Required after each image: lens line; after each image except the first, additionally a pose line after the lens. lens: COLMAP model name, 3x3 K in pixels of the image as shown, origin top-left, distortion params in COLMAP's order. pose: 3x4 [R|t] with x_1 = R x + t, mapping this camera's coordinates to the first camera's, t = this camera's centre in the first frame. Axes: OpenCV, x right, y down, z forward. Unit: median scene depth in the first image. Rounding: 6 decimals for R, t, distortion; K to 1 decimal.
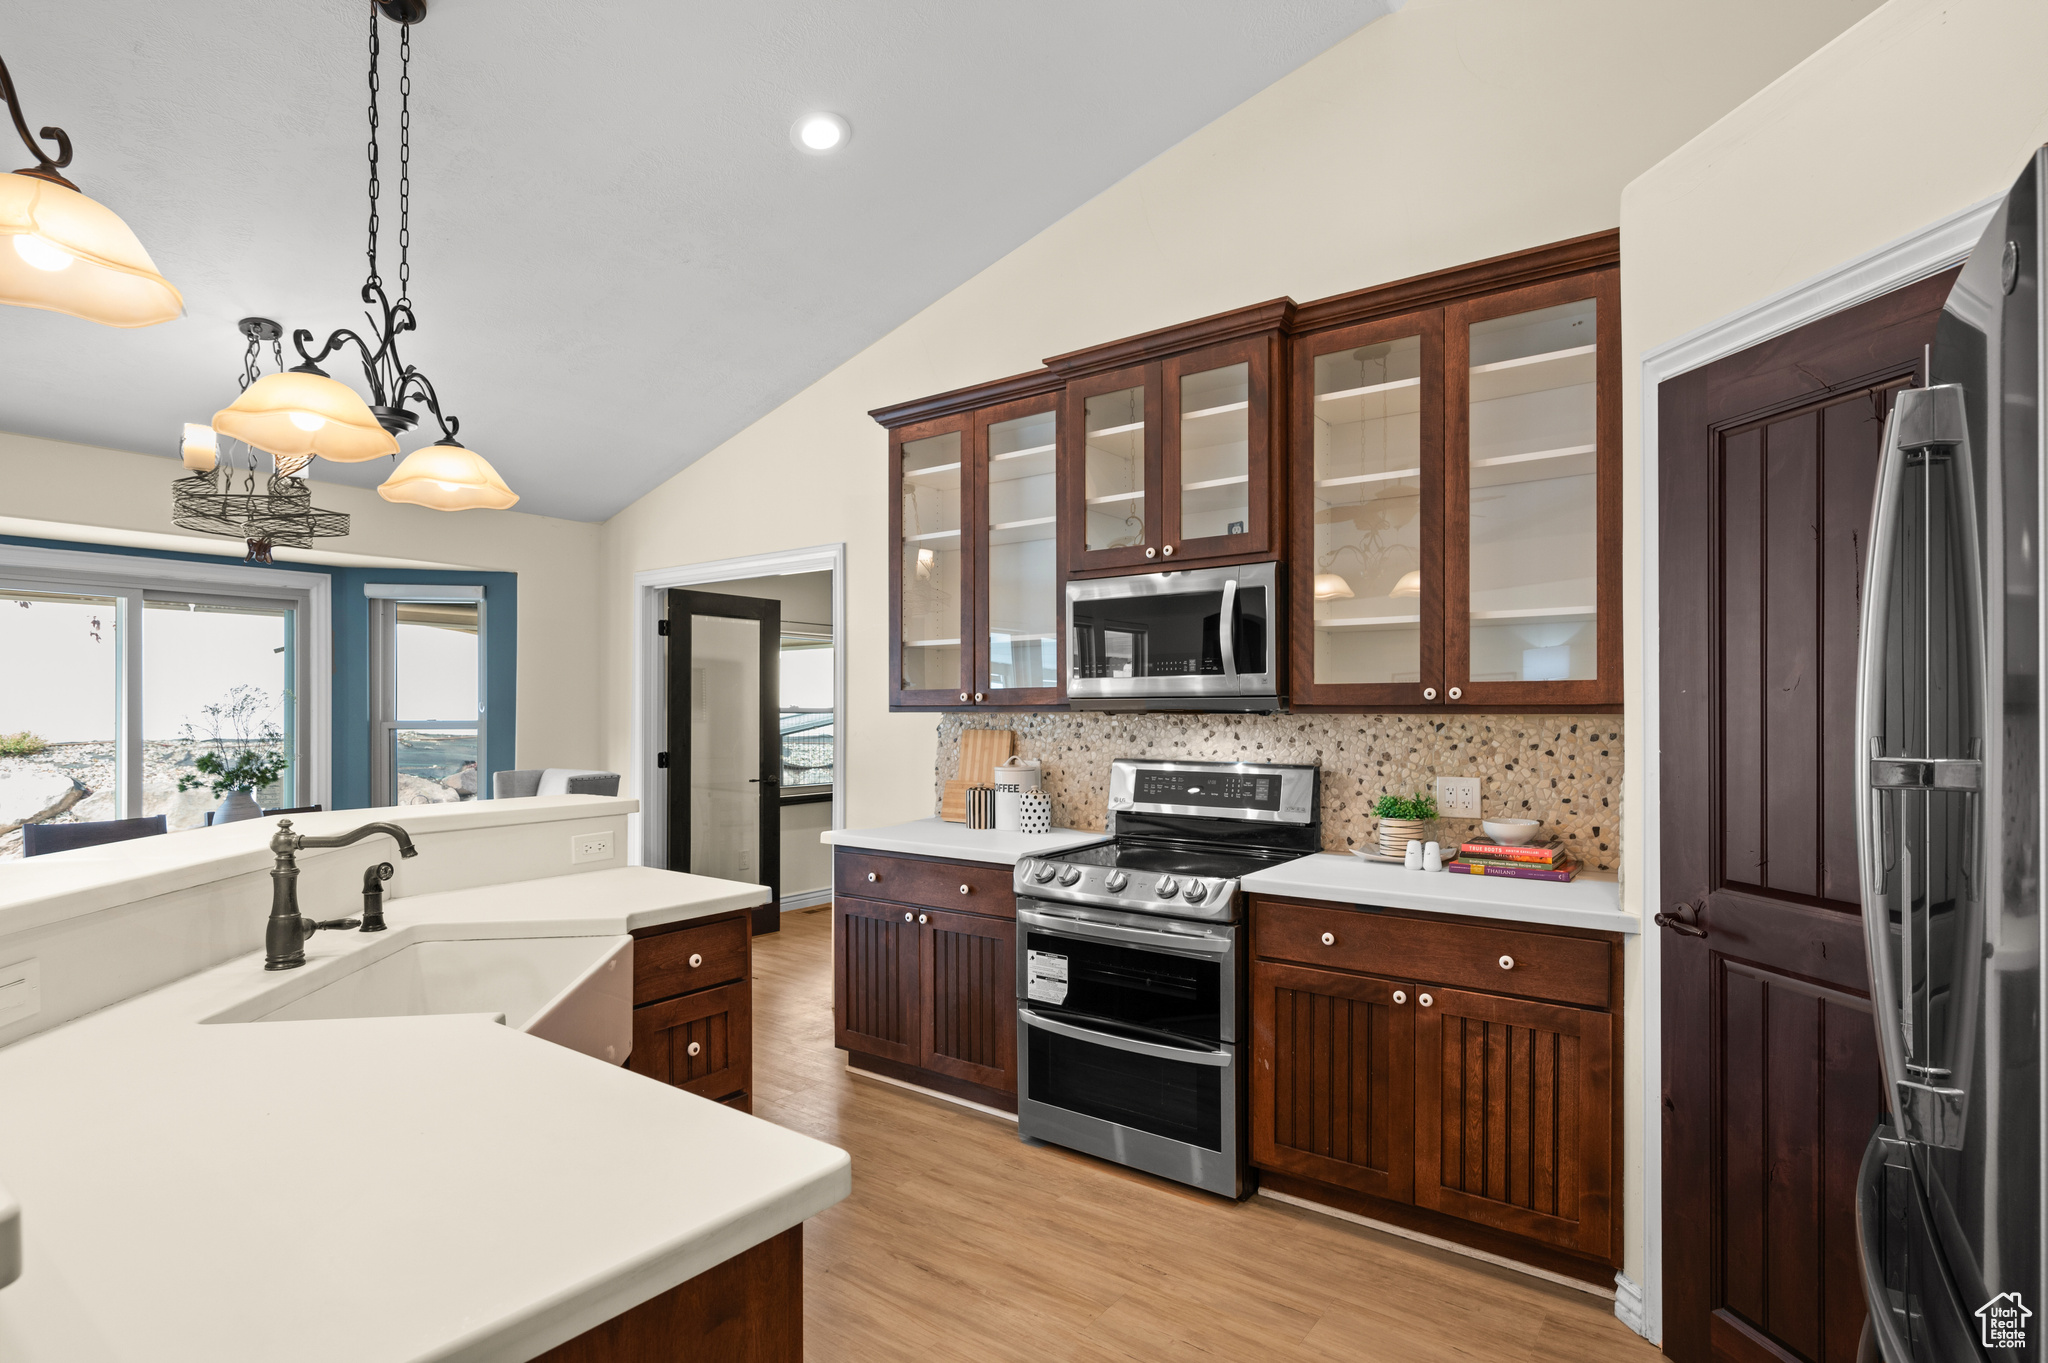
lens RADIAL K [[1038.9, 0, 1019.8], [0, 1038.9, 707.2], [0, 0, 1]] dist [-0.001644, -0.000192]
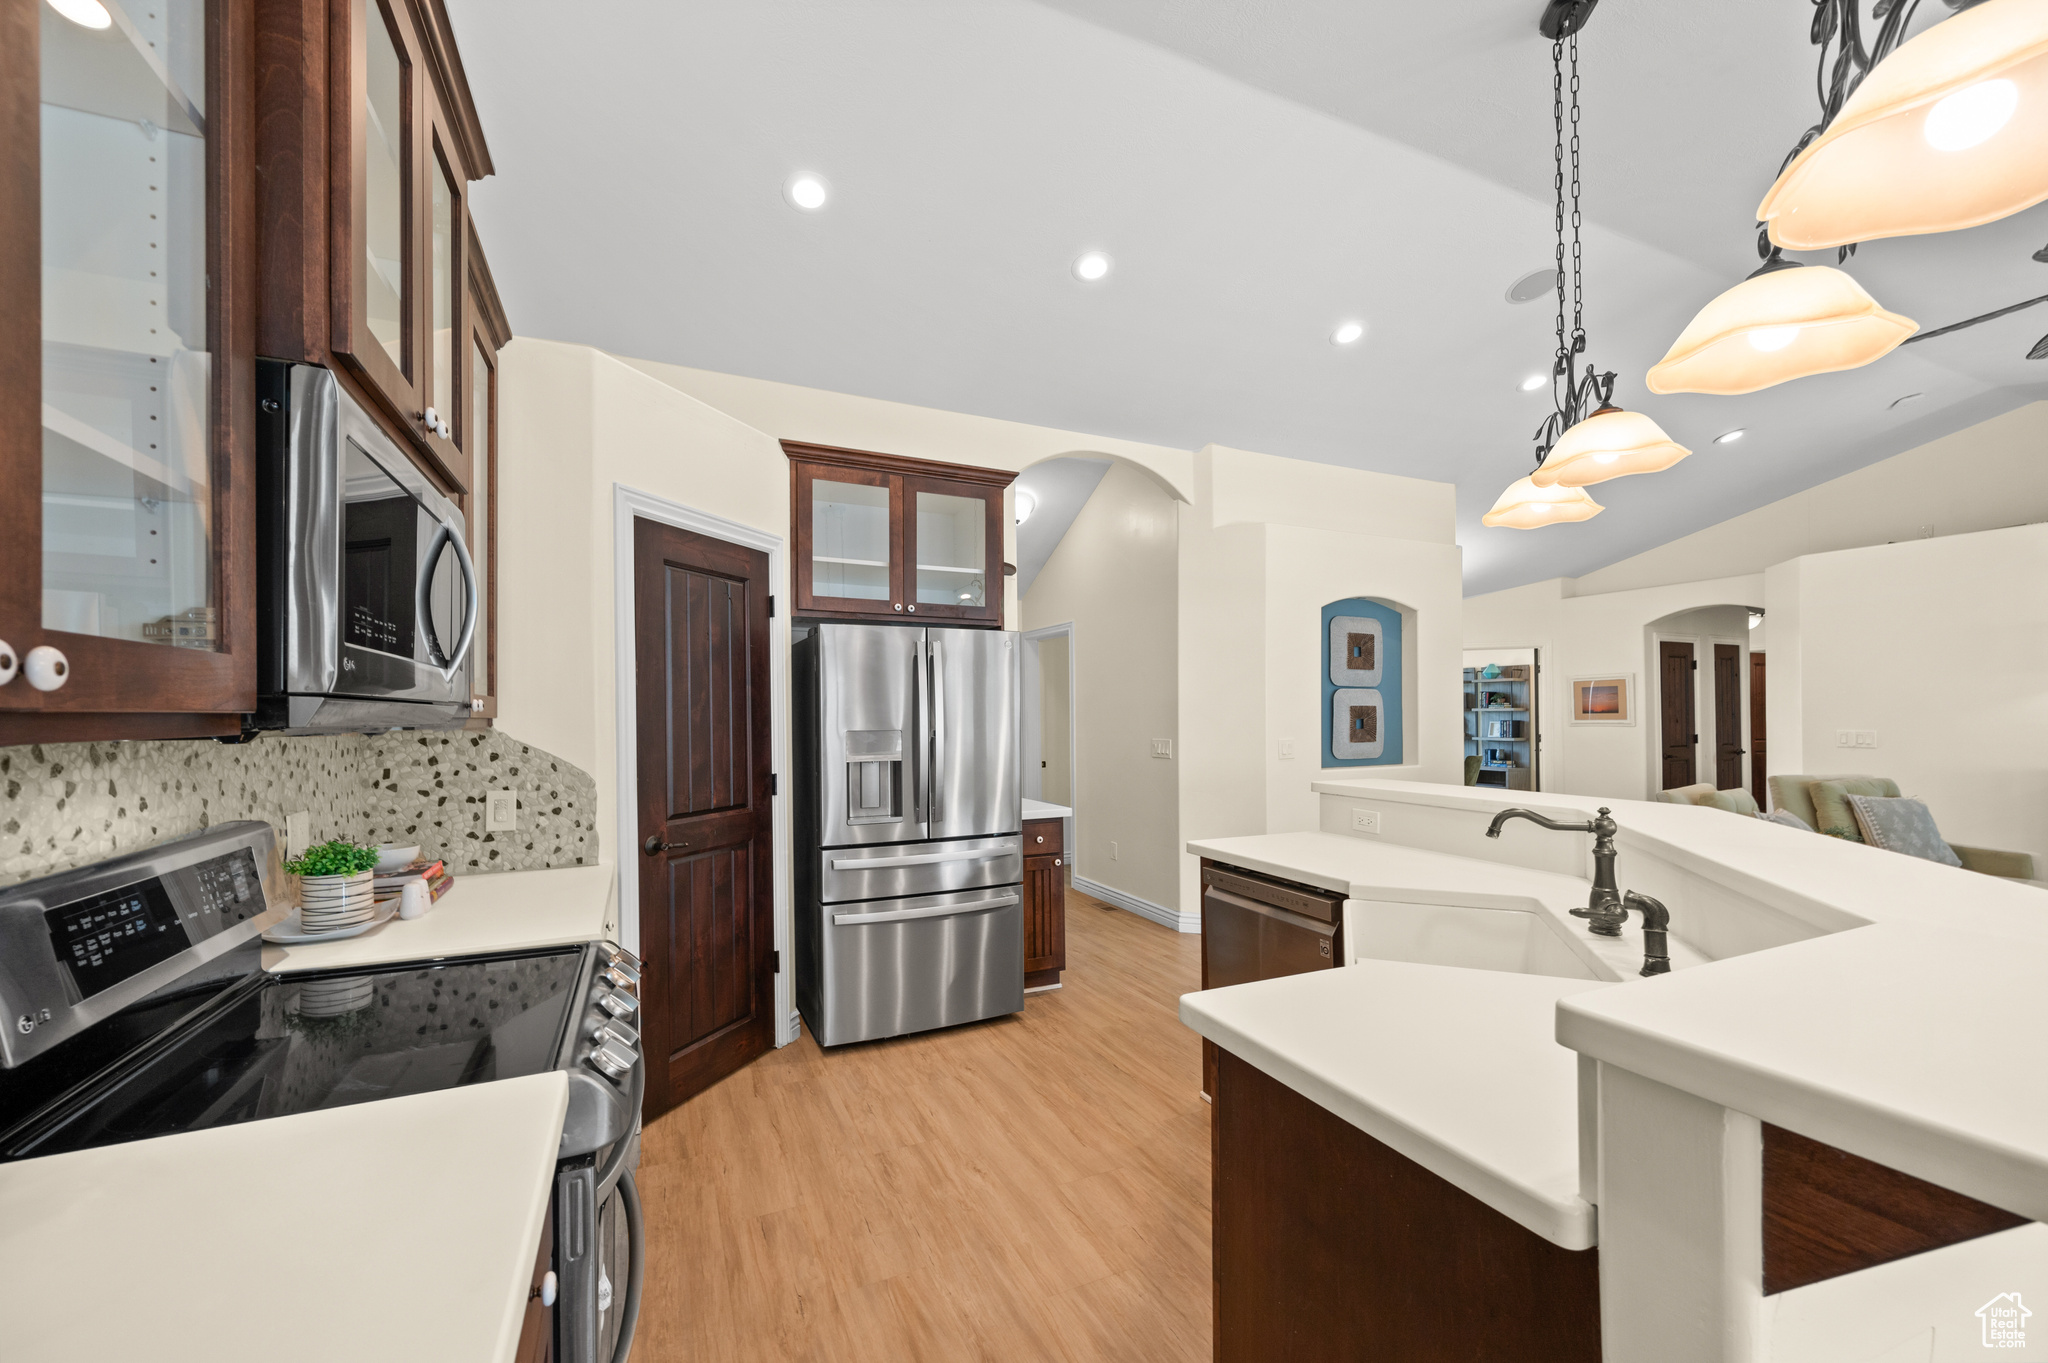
lens RADIAL K [[815.5, 0, 1027.9], [0, 815.5, 713.6], [0, 0, 1]] dist [-0.000310, 0.000087]
pose [[-0.881665, 0.010044, 0.471770, -0.345182], [0.009465, 0.999949, -0.003600, 0.000889], [-0.471782, 0.001291, -0.881714, 1.298485]]
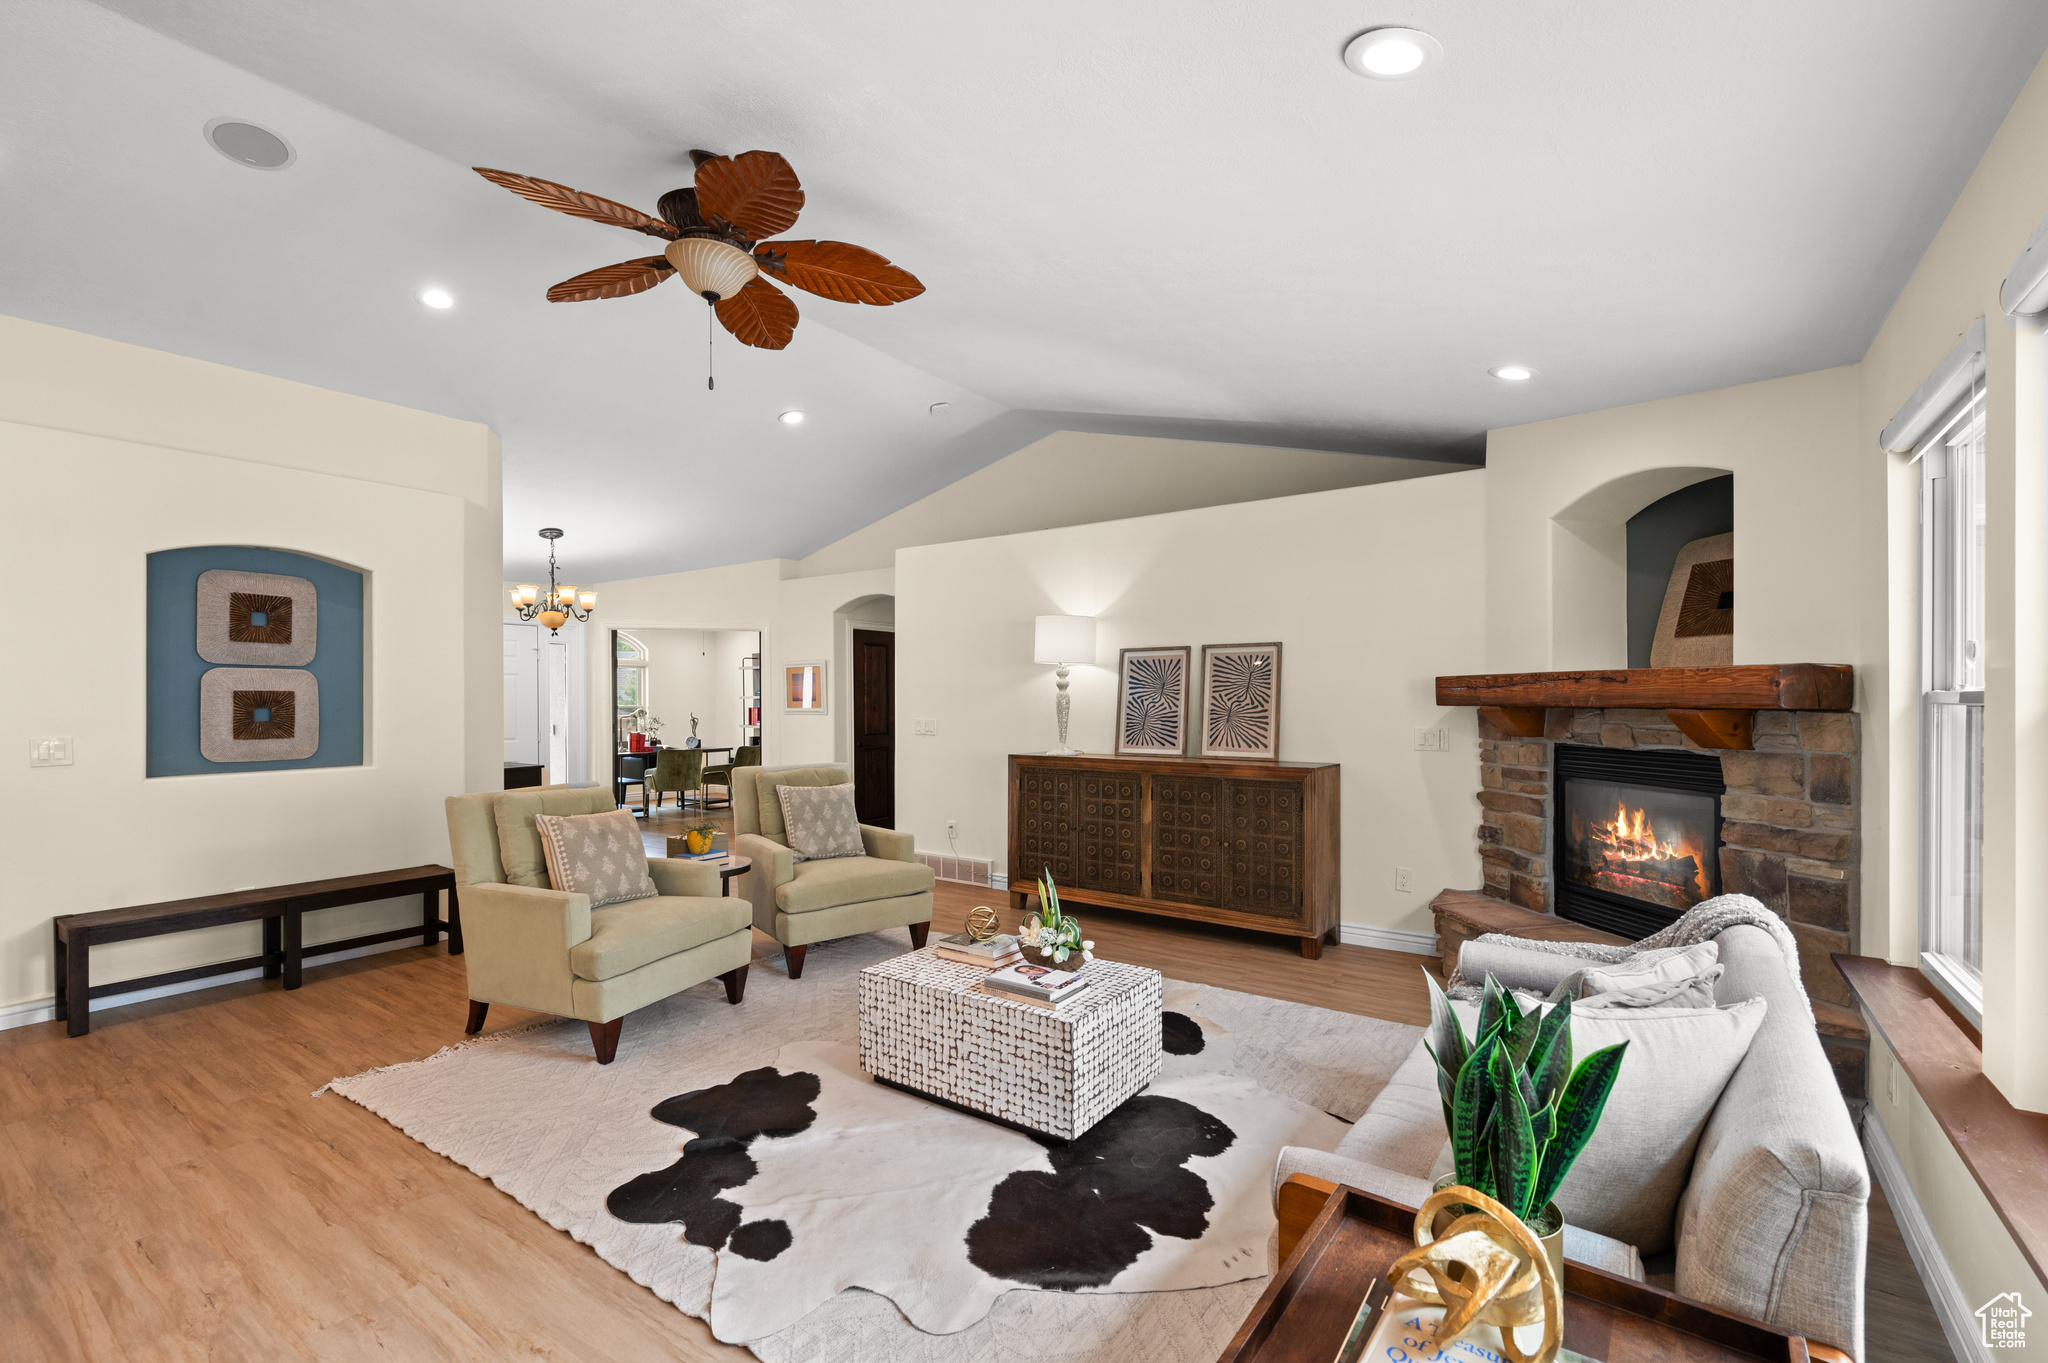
lens RADIAL K [[889.7, 0, 1027.6], [0, 889.7, 696.8], [0, 0, 1]] dist [-0.000487, -0.000044]
pose [[-0.999695, 0.004719, -0.024221, -1.369012], [0.004767, 0.999987, -0.001920, 0.003196], [0.024212, -0.002035, -0.999705, 0.884067]]
